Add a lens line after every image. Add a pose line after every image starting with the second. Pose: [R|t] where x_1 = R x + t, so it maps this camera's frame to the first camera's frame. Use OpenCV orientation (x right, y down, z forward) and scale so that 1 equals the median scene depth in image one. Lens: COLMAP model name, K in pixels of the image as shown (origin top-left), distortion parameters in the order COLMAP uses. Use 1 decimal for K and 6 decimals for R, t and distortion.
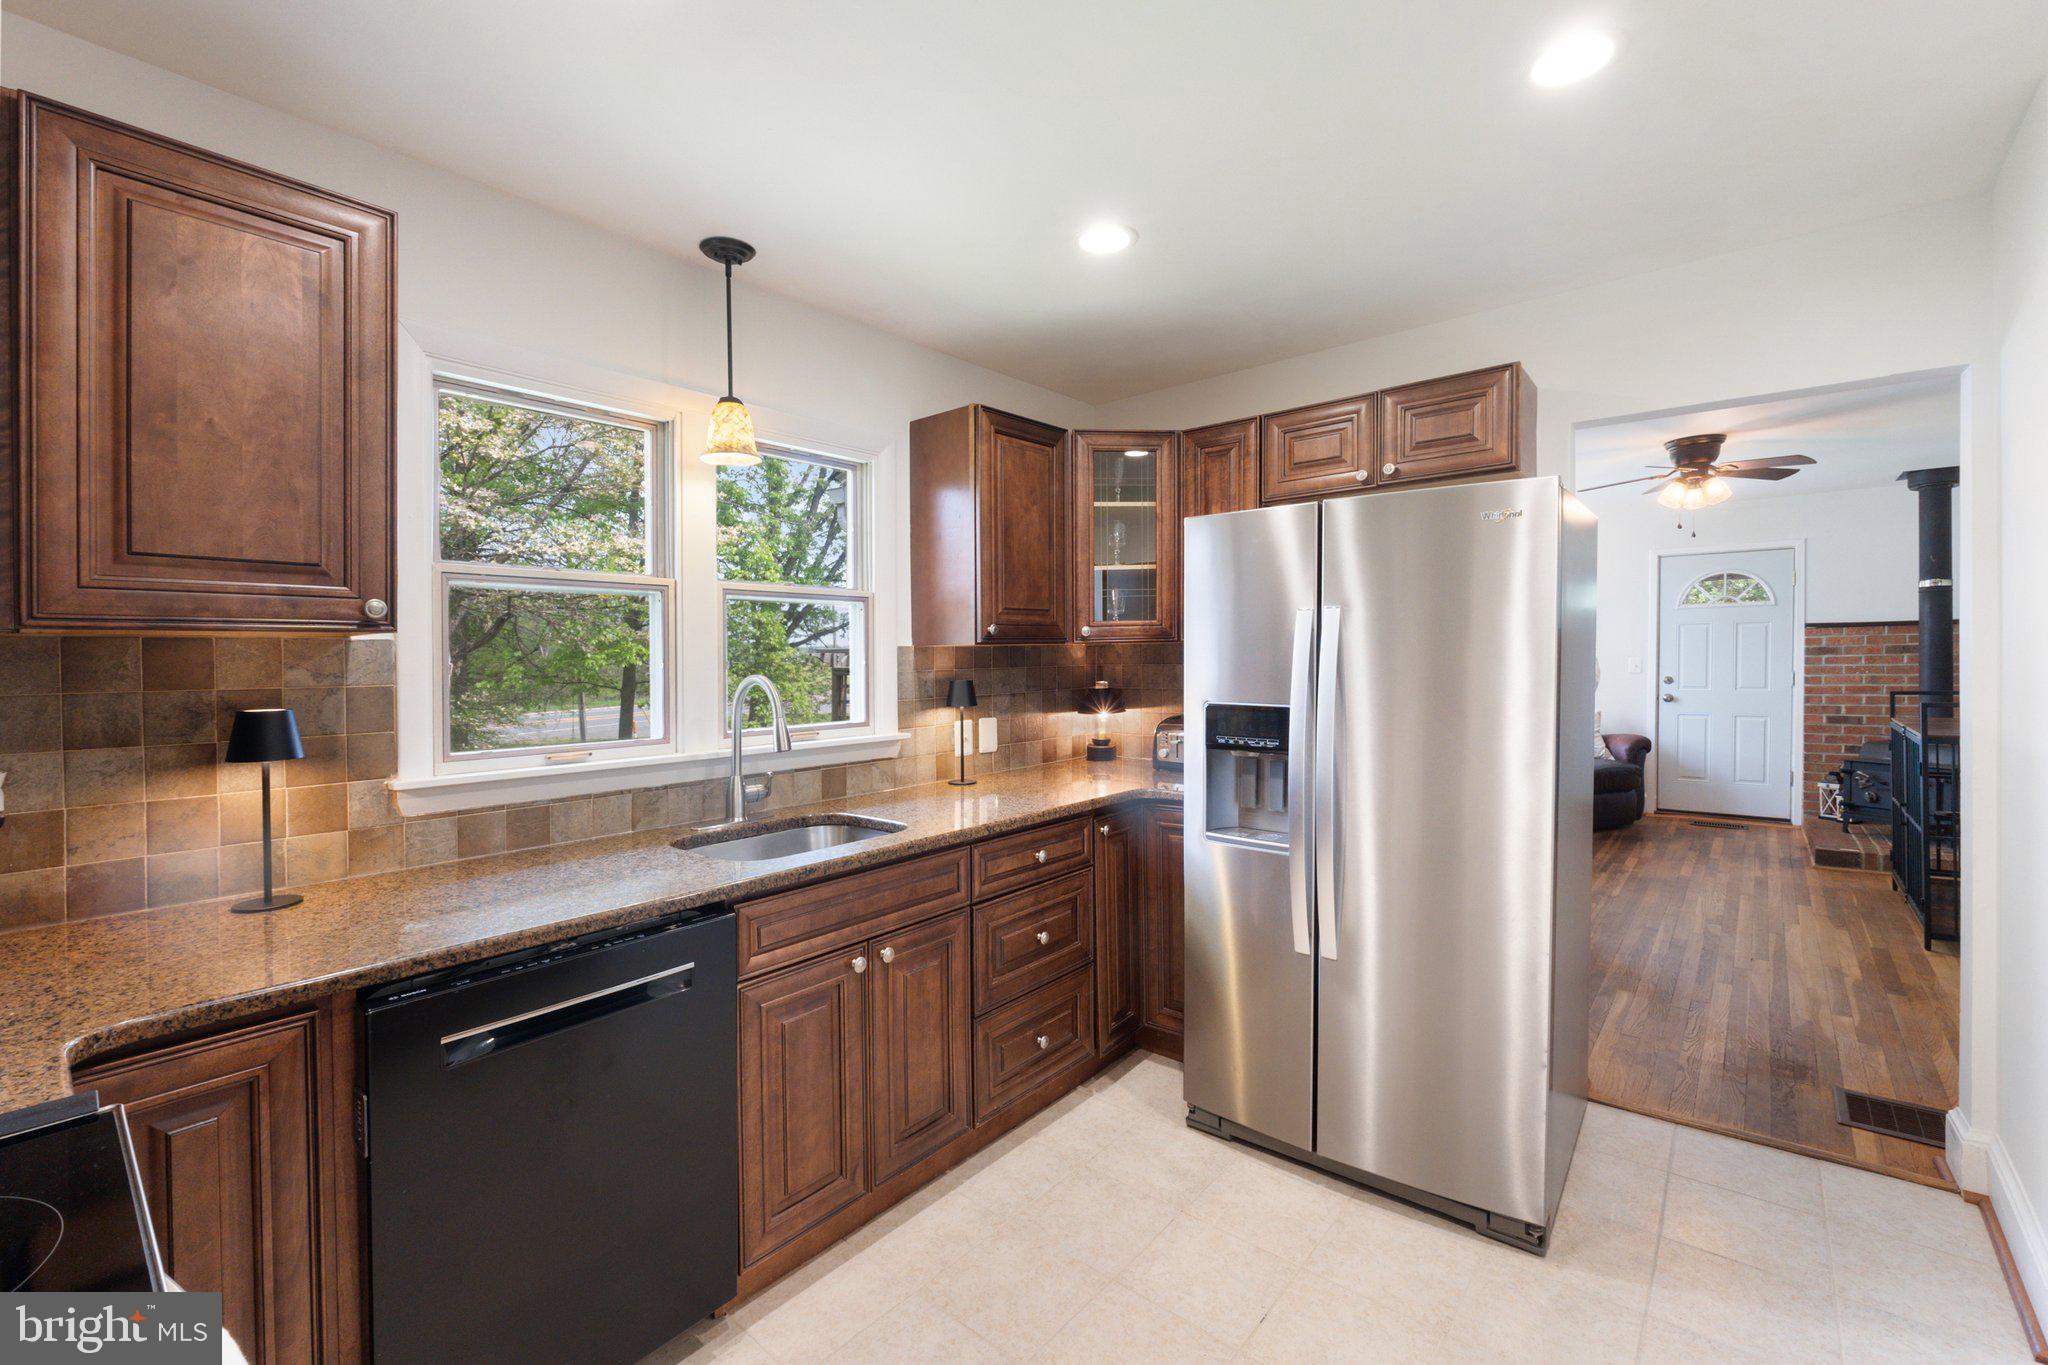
lens RADIAL K [[874.8, 0, 1017.0], [0, 874.8, 684.7], [0, 0, 1]] dist [-0.002418, -0.000439]
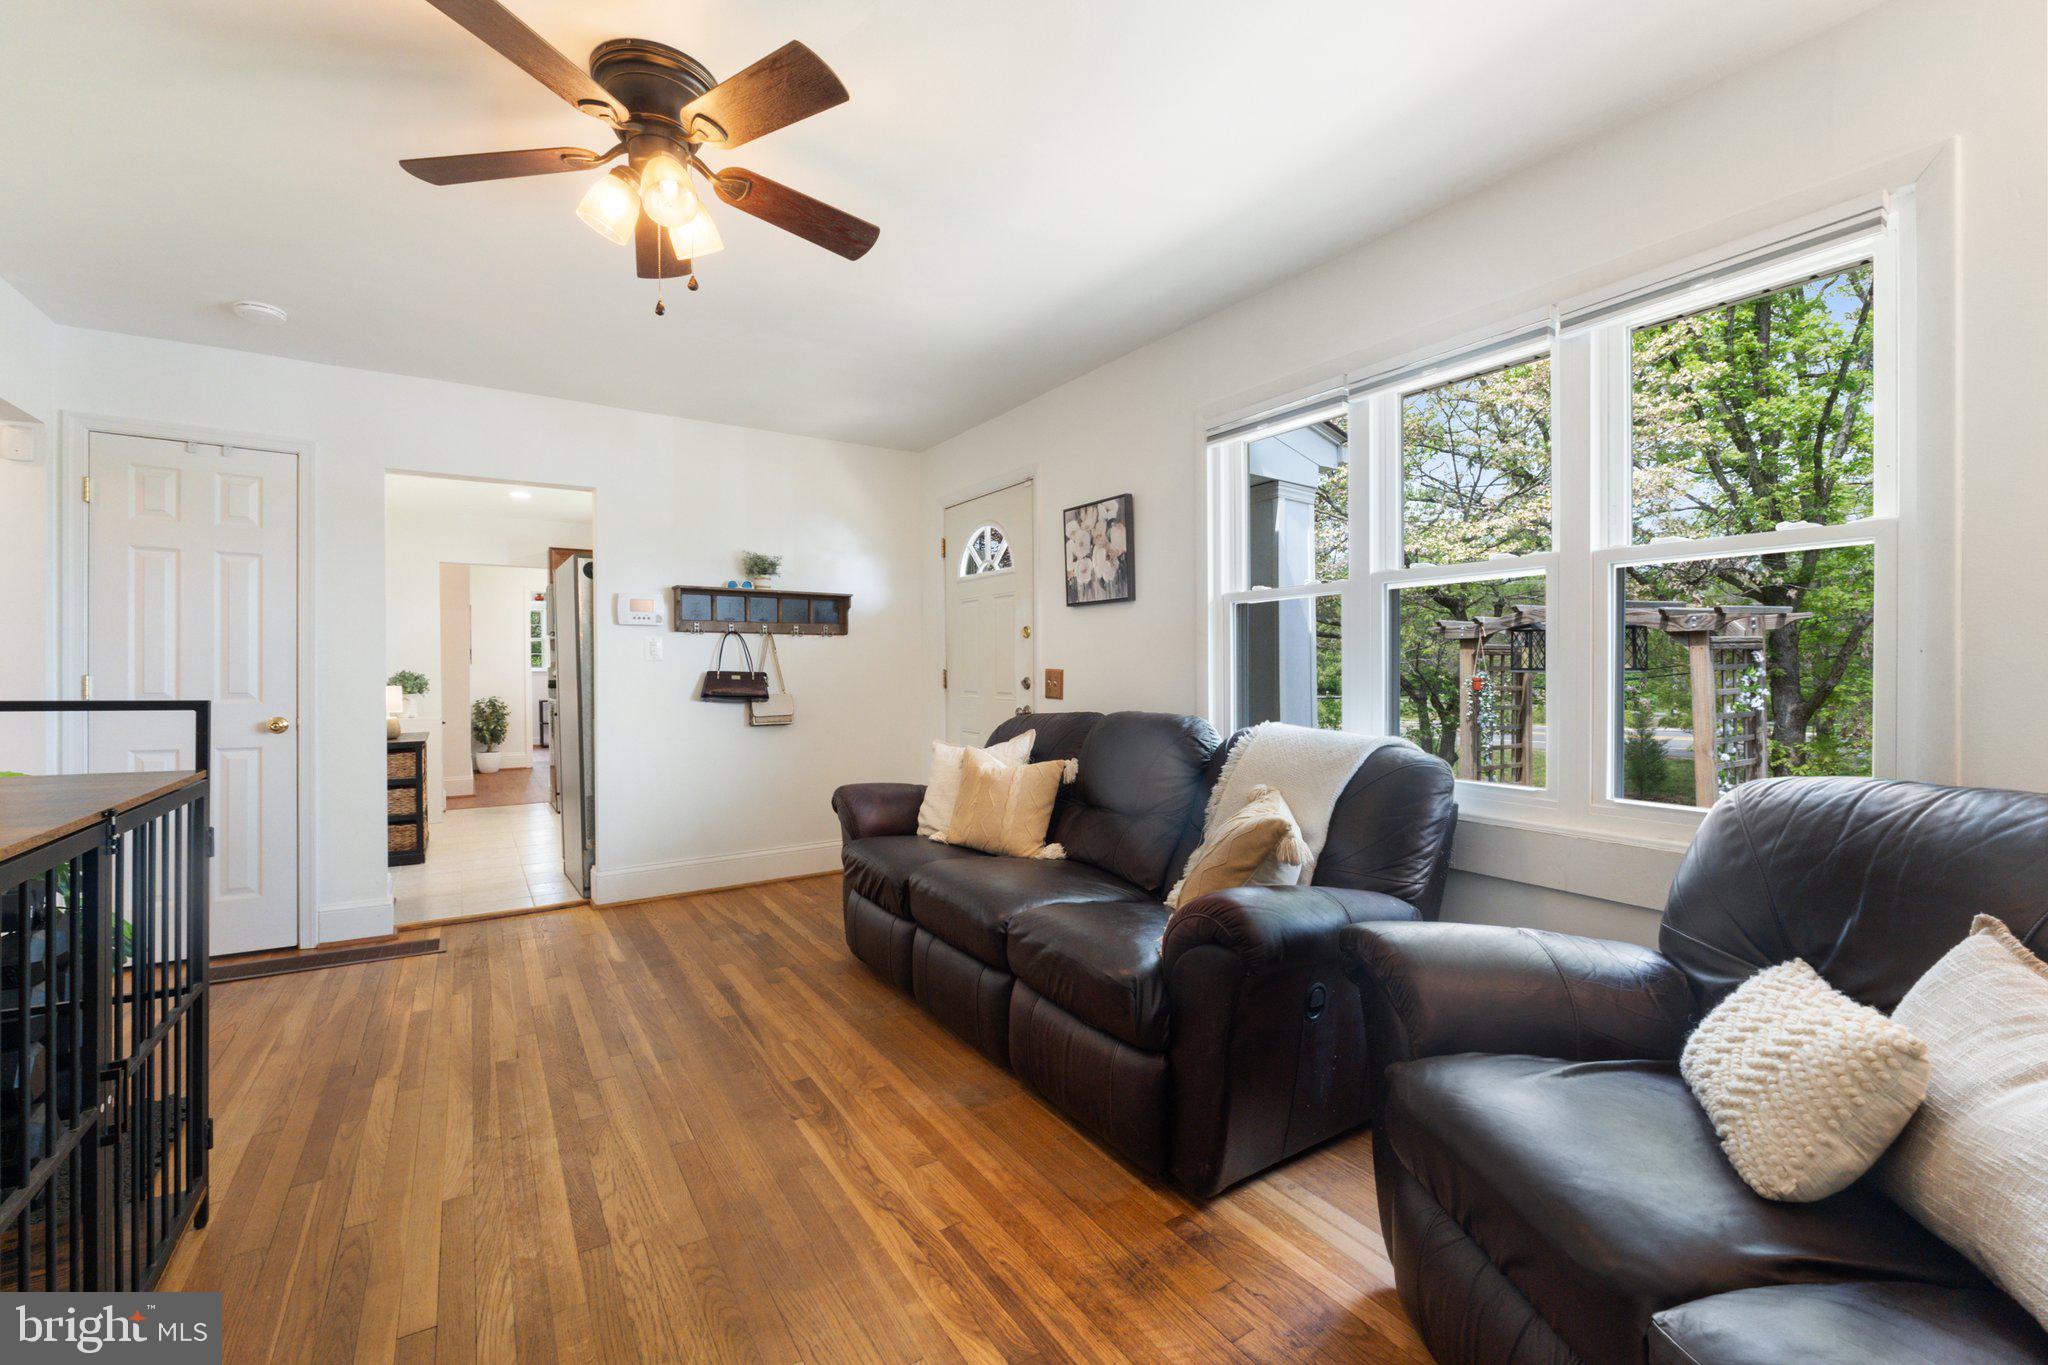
lens RADIAL K [[871.0, 0, 1016.6], [0, 871.0, 678.3], [0, 0, 1]] dist [0.000926, 0.000056]
pose [[-0.298772, 0.028669, -0.953894, 0.857955], [-0.020232, 0.999134, 0.036366, -0.009202], [0.954110, 0.030165, -0.297933, 0.983102]]
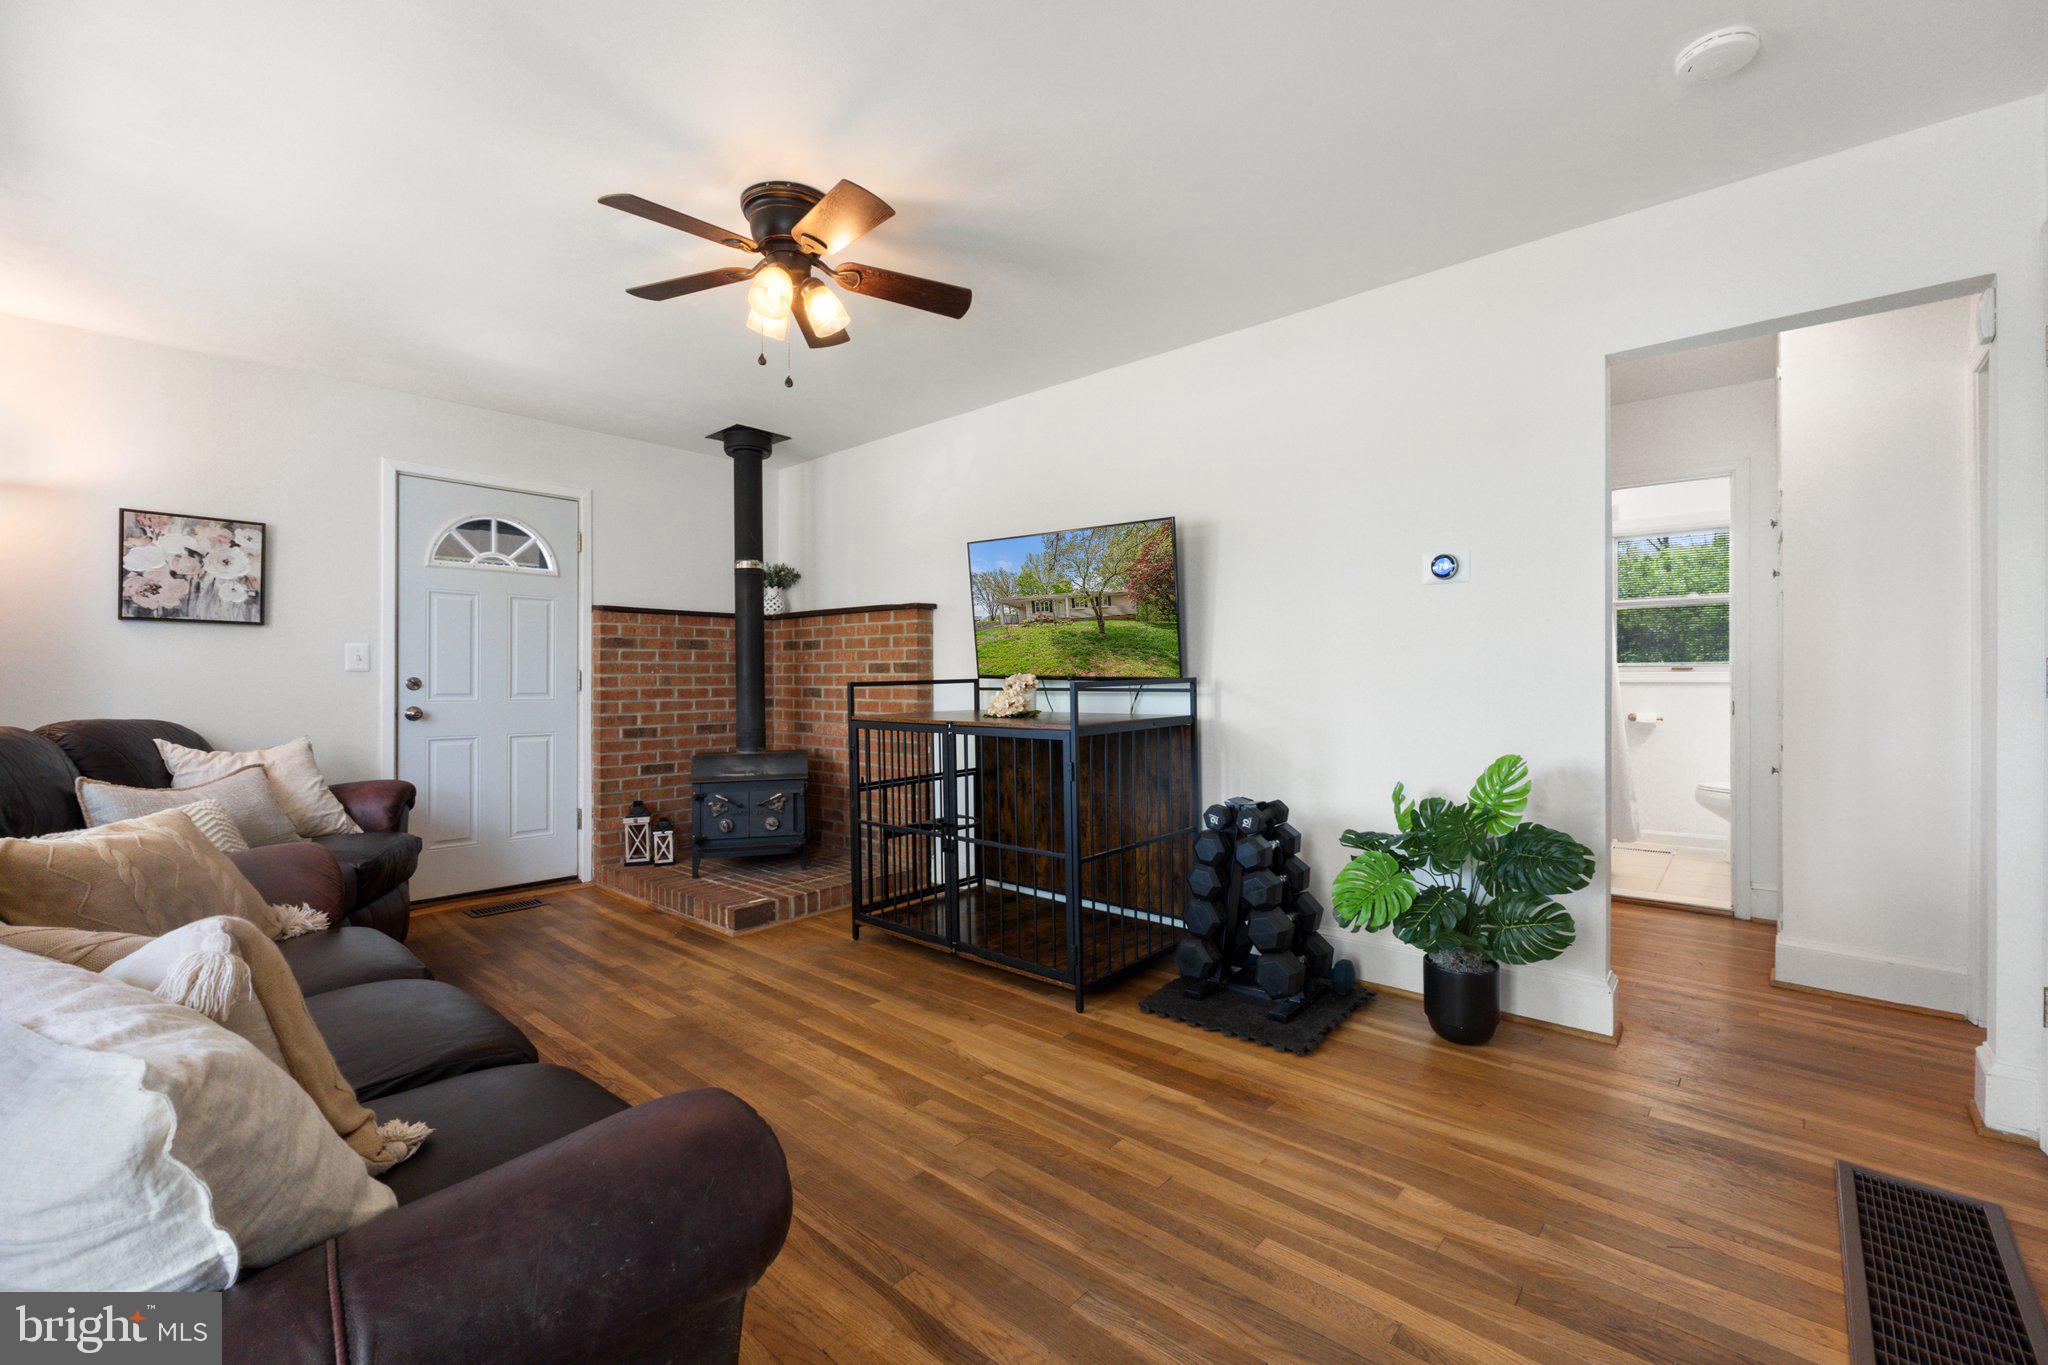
lens RADIAL K [[864.5, 0, 1024.0], [0, 864.5, 682.5], [0, 0, 1]] dist [-0.002149, -0.000722]
pose [[0.021245, 0.017239, 0.999626, 0.188470], [0.032400, 0.999314, -0.017923, 0.020744], [-0.999249, 0.032769, 0.020672, 0.648489]]
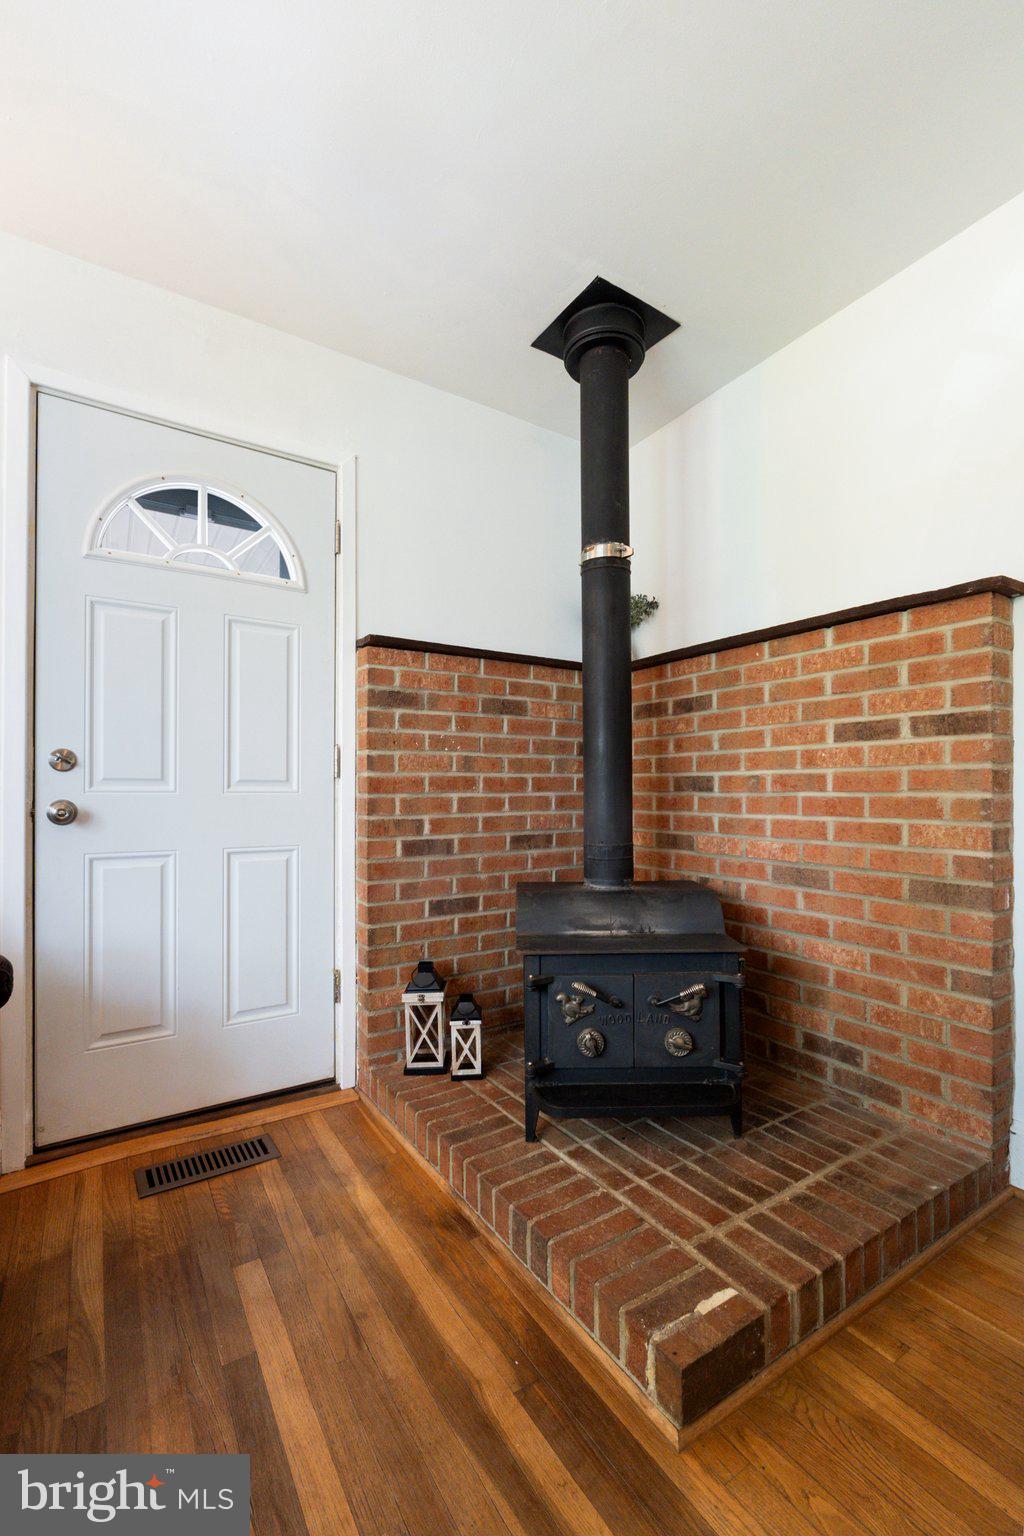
lens RADIAL K [[656.1, 0, 522.1], [0, 656.1, 796.5], [0, 0, 1]] dist [-0.002418, -0.000439]
pose [[0.282652, 0.014301, 0.959116, 0.625708], [0.025810, 0.999413, -0.022508, 0.022191], [-0.958875, 0.031117, 0.282117, 0.858226]]
